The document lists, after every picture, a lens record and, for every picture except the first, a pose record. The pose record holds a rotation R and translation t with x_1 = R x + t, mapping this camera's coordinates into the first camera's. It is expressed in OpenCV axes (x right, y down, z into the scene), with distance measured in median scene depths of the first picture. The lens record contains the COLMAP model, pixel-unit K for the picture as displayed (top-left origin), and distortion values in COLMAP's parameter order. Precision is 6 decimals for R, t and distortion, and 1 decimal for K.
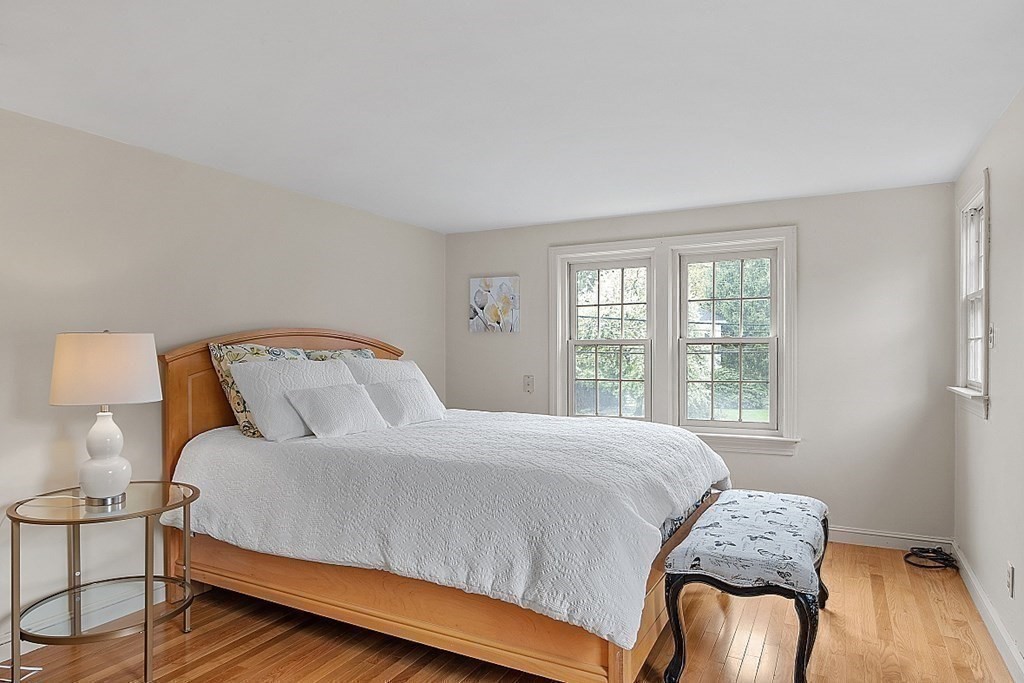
lens RADIAL K [[670.2, 0, 512.0], [0, 670.2, 341.5], [0, 0, 1]] dist [0.001850, 0.005092]
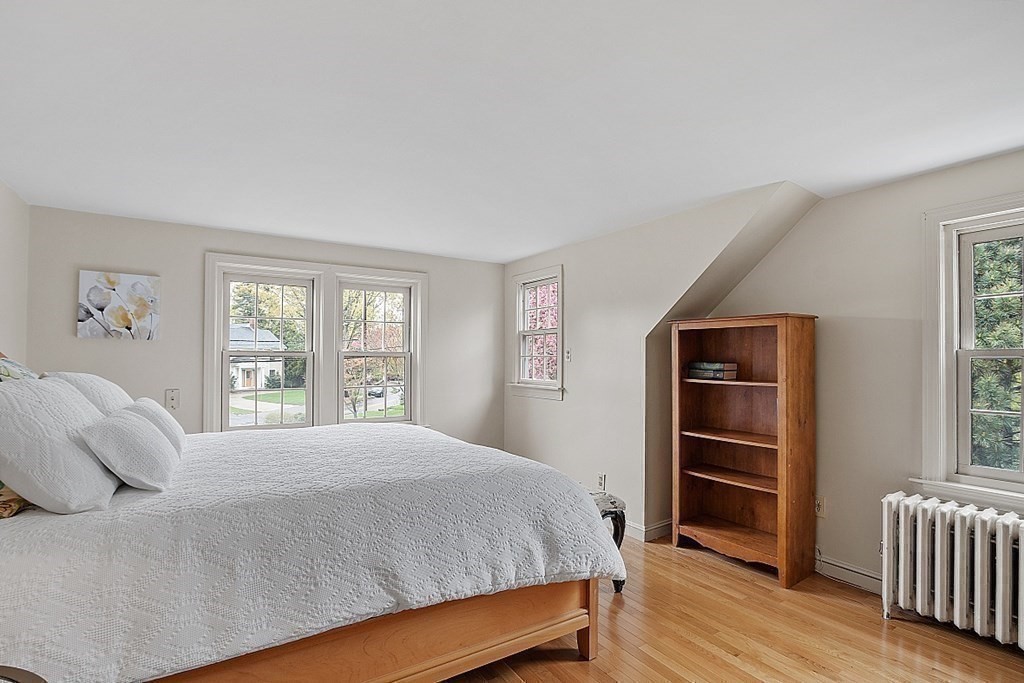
lens RADIAL K [[521.1, 0, 512.0], [0, 521.1, 341.5], [0, 0, 1]] dist [0.064512, 0.000141]
pose [[0.522629, 0.038548, 0.851688, -0.343984], [-0.018567, 0.999255, -0.033833, 0.002357], [-0.852358, 0.001868, 0.522955, 0.237738]]
